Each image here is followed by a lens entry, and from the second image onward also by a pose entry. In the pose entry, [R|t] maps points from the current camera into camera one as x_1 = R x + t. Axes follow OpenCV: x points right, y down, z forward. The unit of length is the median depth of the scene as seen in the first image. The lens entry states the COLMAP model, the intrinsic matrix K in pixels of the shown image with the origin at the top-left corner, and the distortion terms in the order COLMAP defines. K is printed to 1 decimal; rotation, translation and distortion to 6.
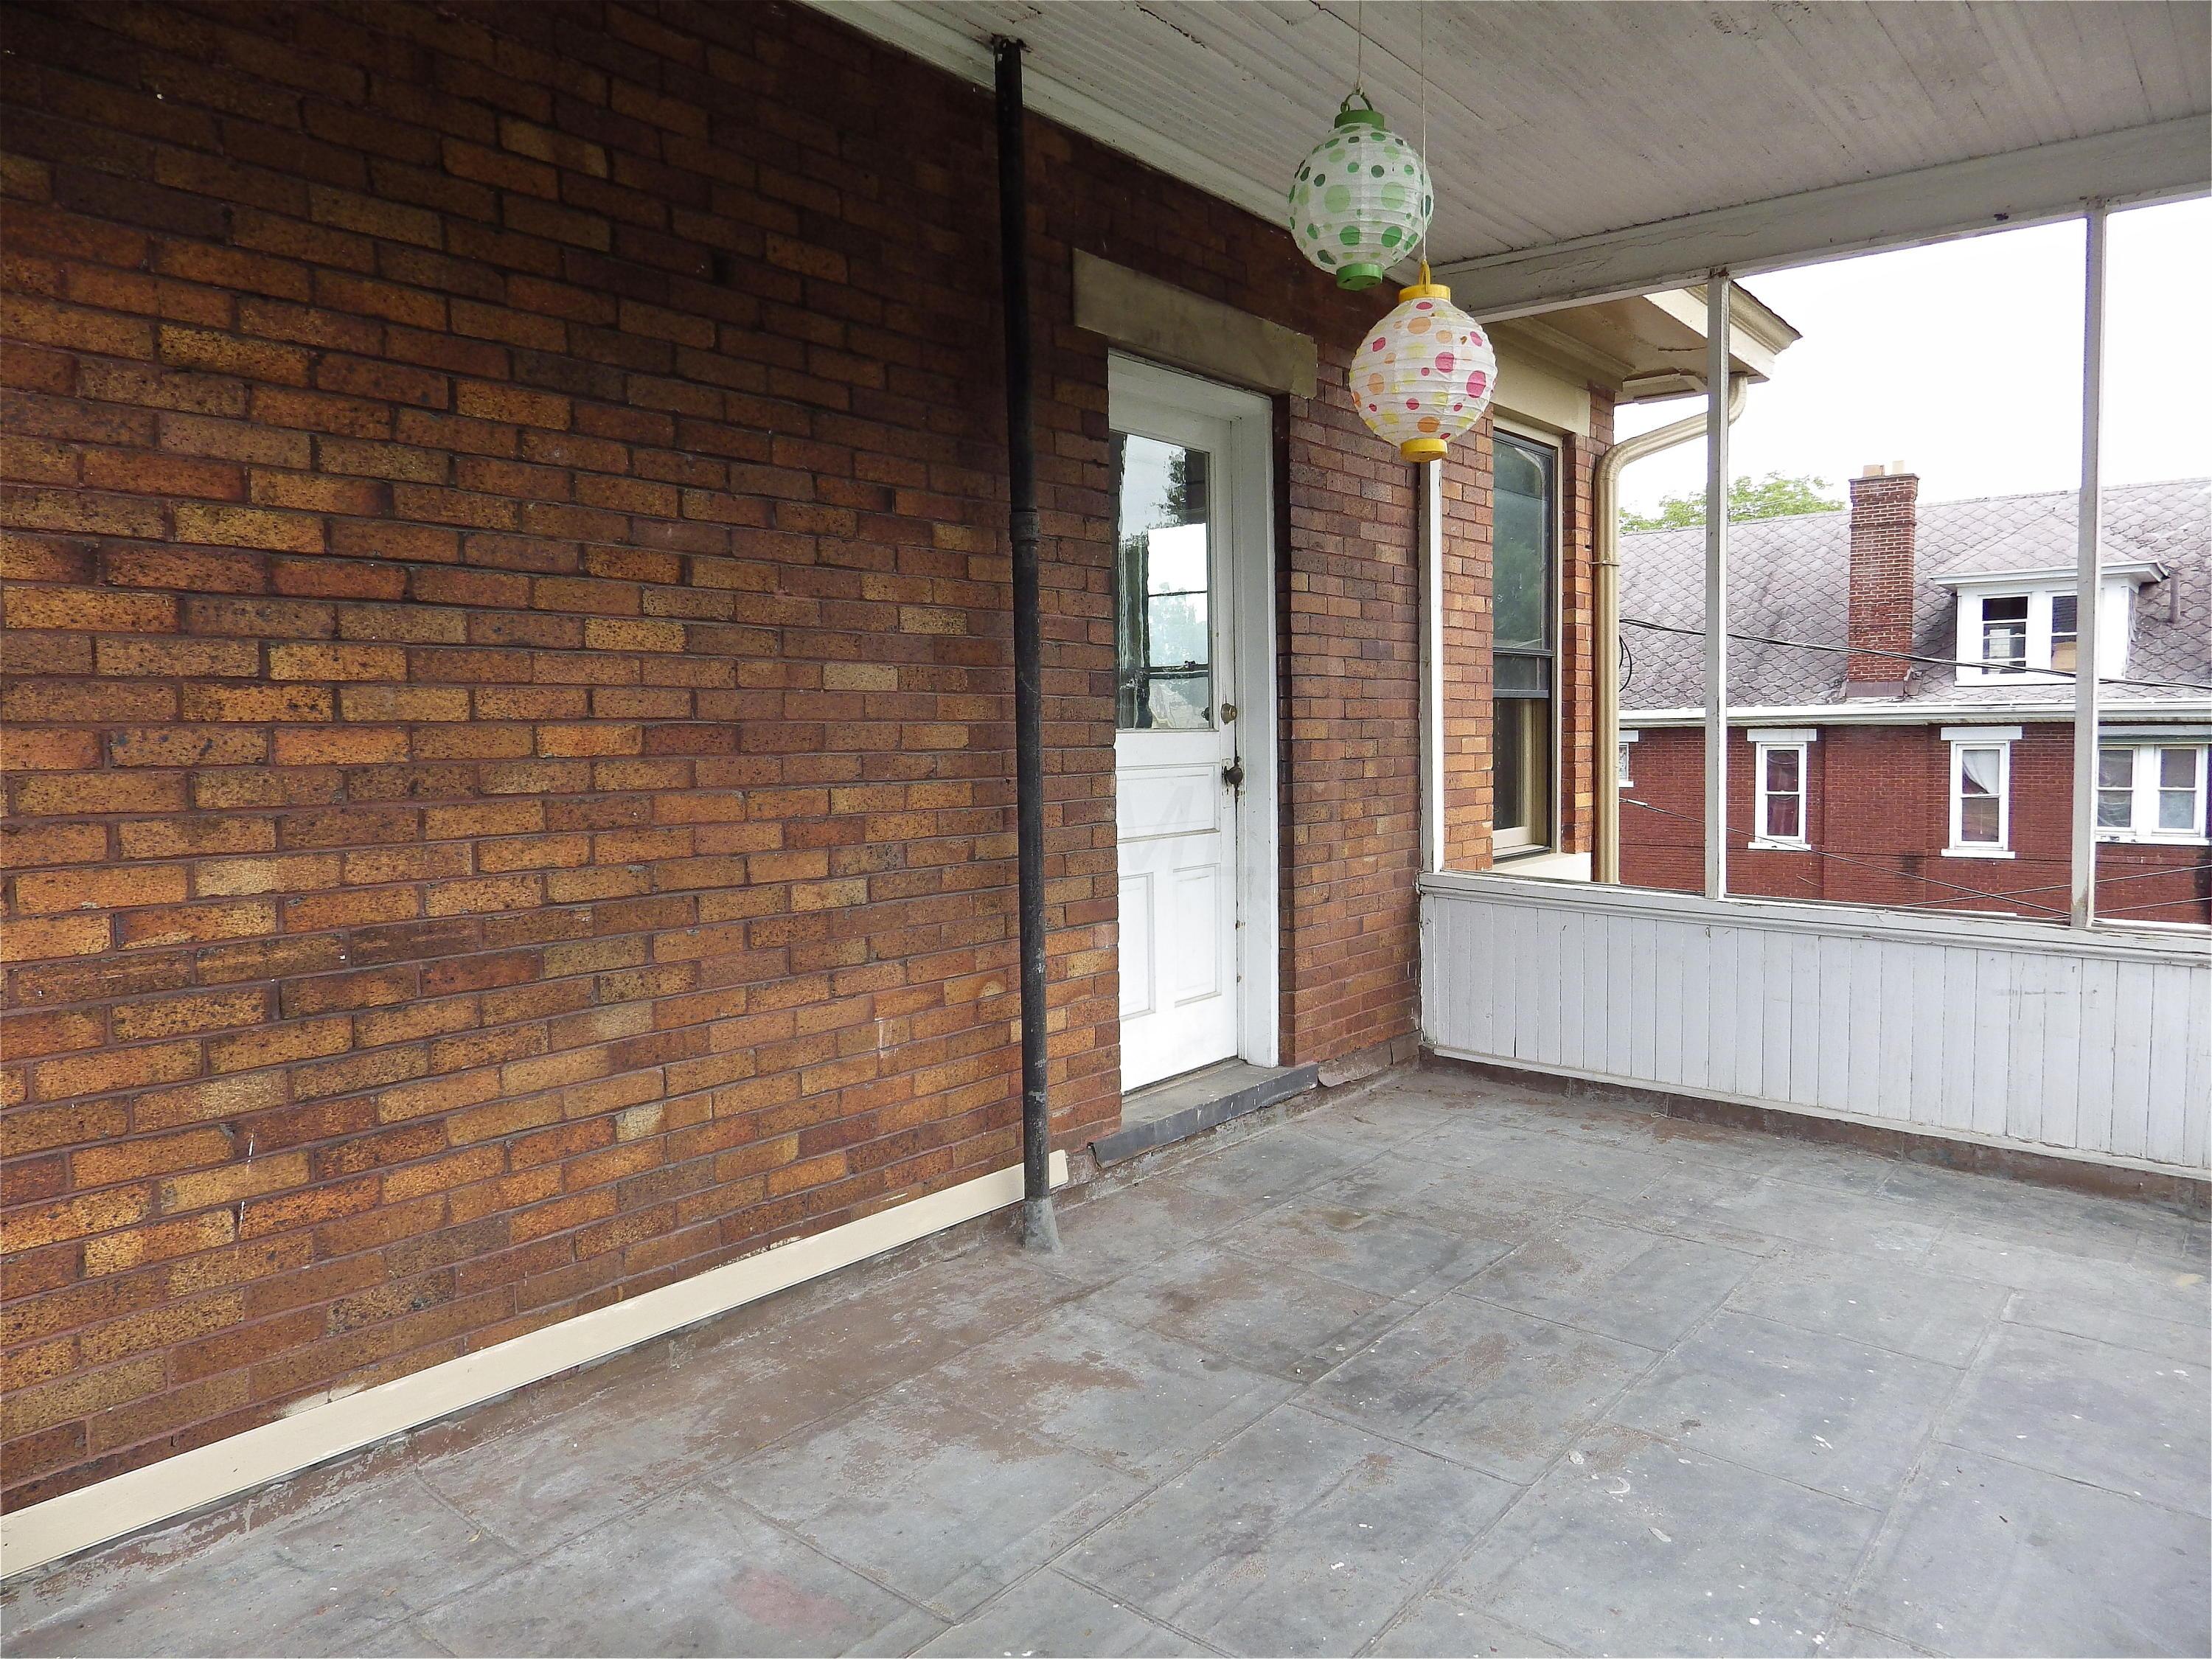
lens RADIAL K [[1475.6, 0, 1115.3], [0, 1475.6, 825.3], [0, 0, 1]] dist [0.008480, -0.007614]
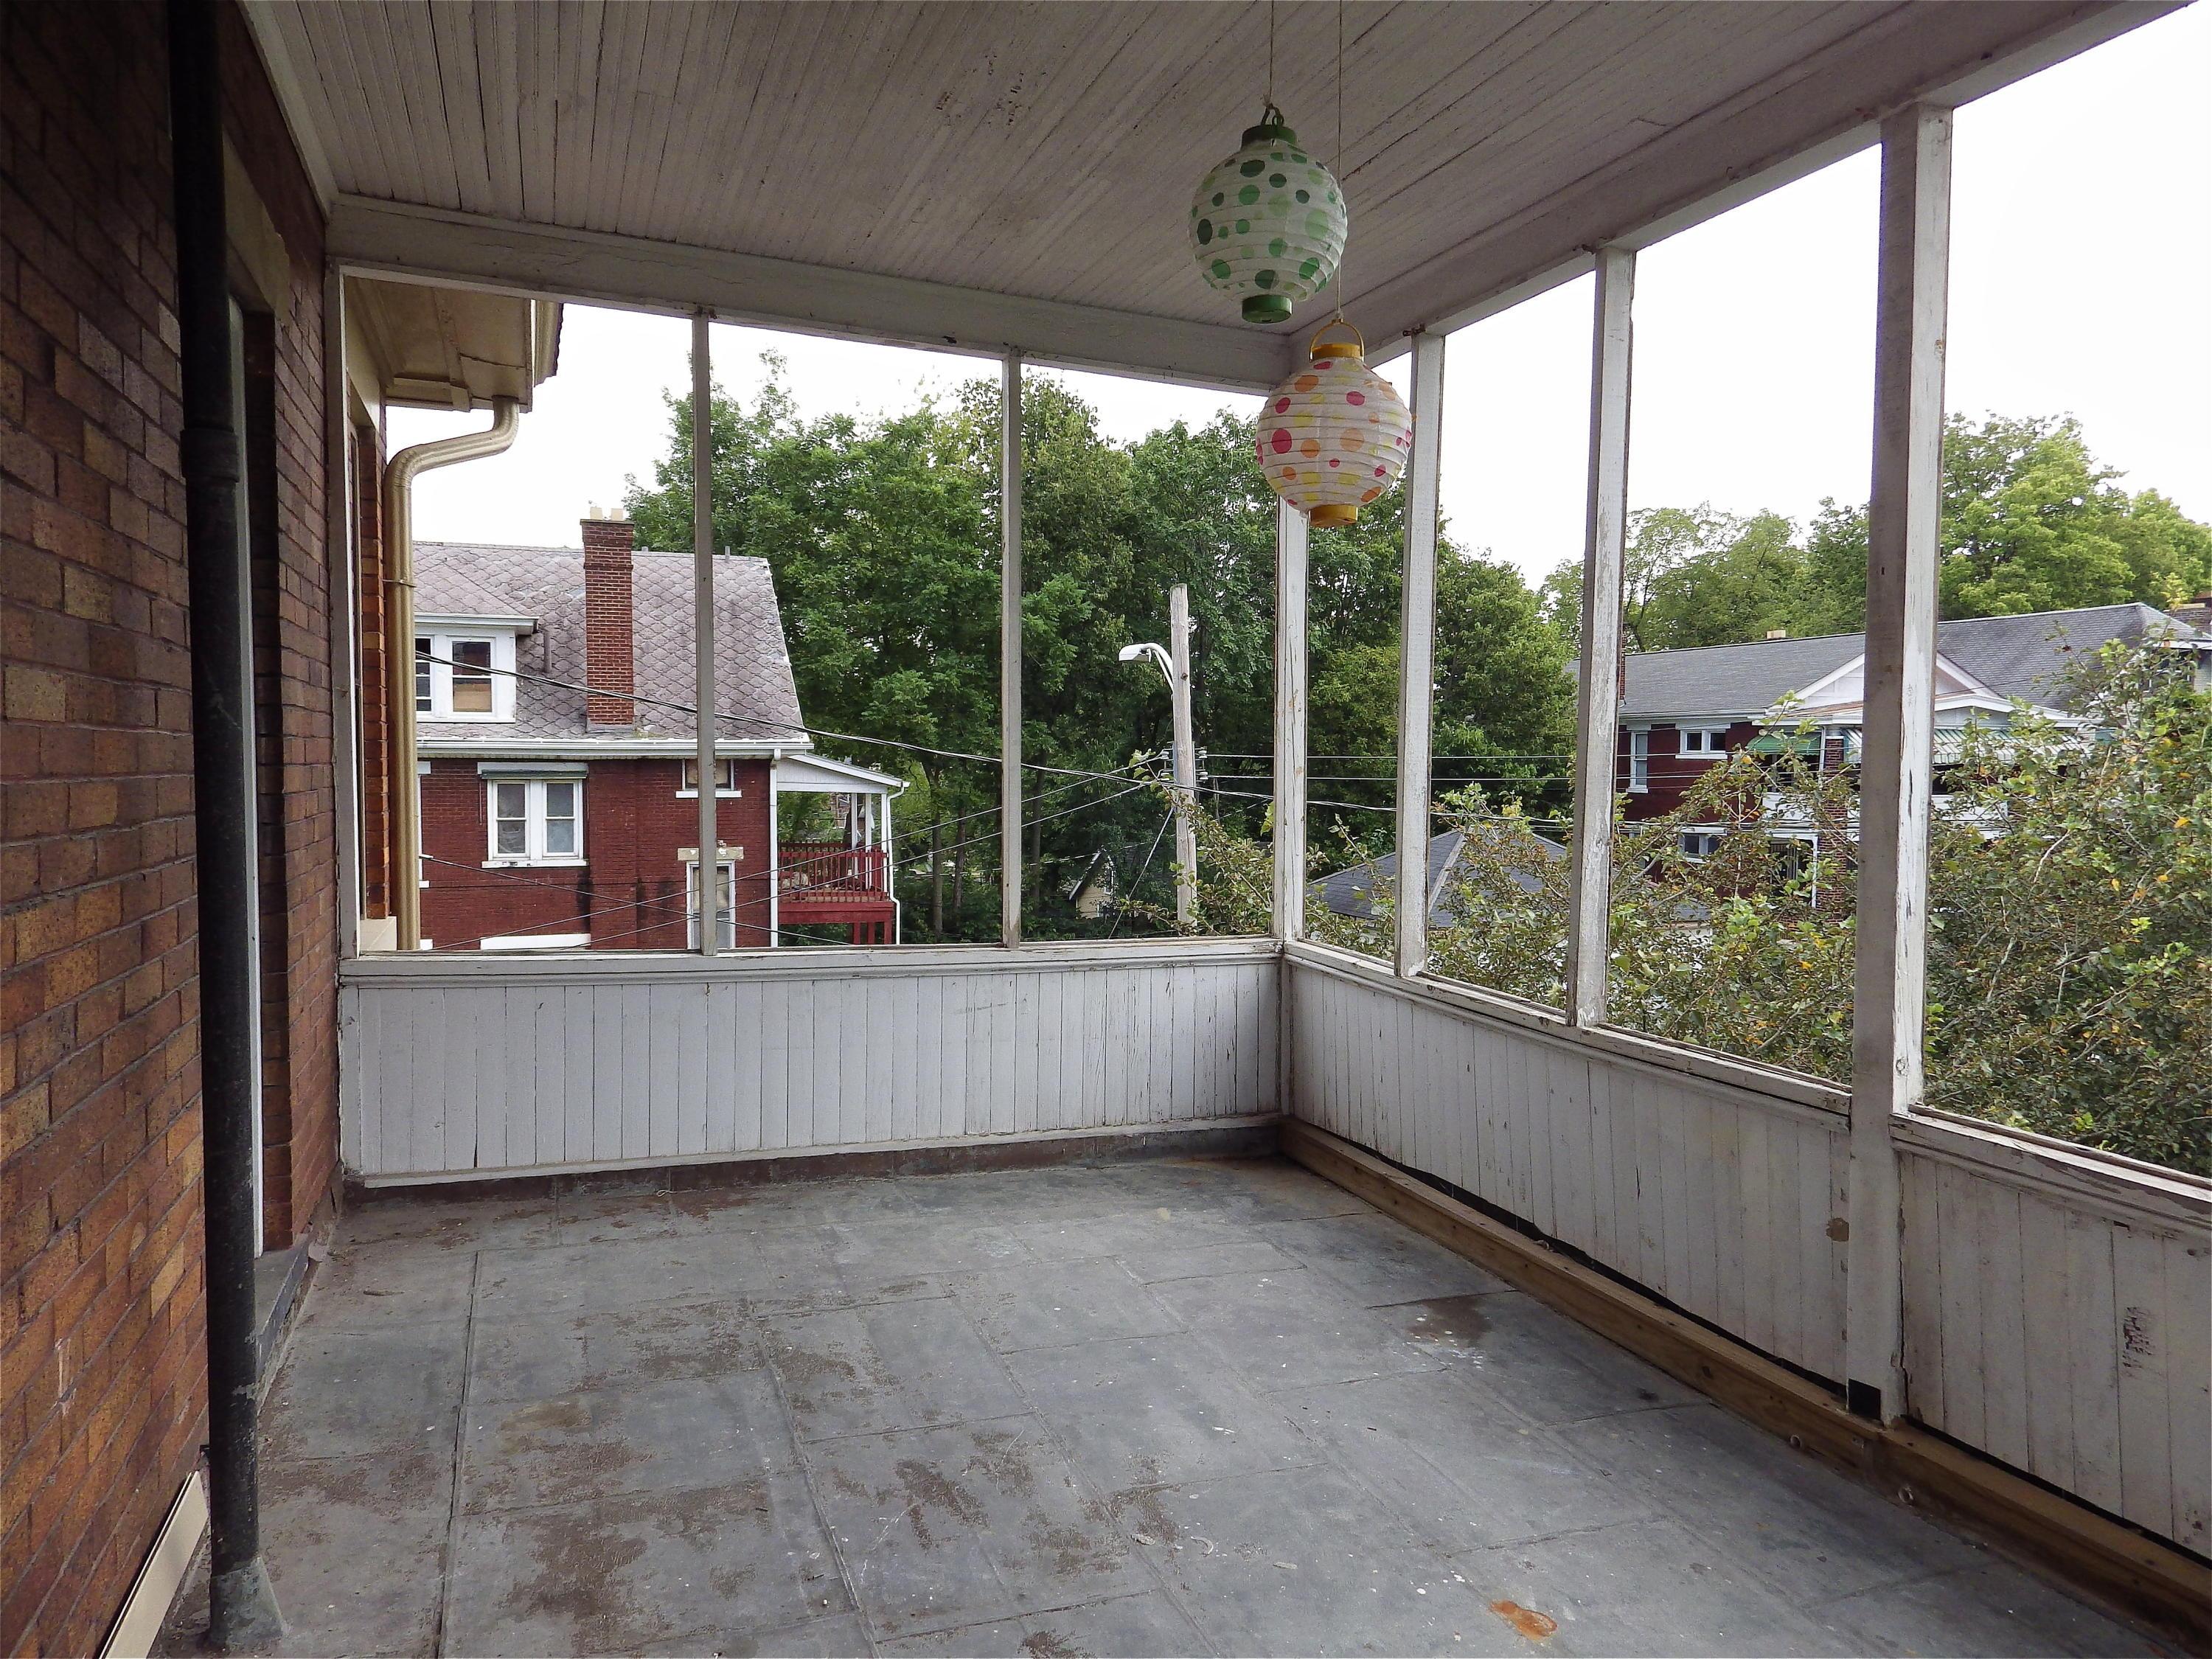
lens RADIAL K [[1475.6, 0, 1112.3], [0, 1475.6, 822.1], [0, 0, 1]] dist [0.008480, -0.007614]
pose [[0.498650, -0.023257, 0.866492, -0.307590], [0.042511, 0.999093, 0.002352, -0.029128], [-0.865761, 0.035662, 0.499186, 0.292809]]
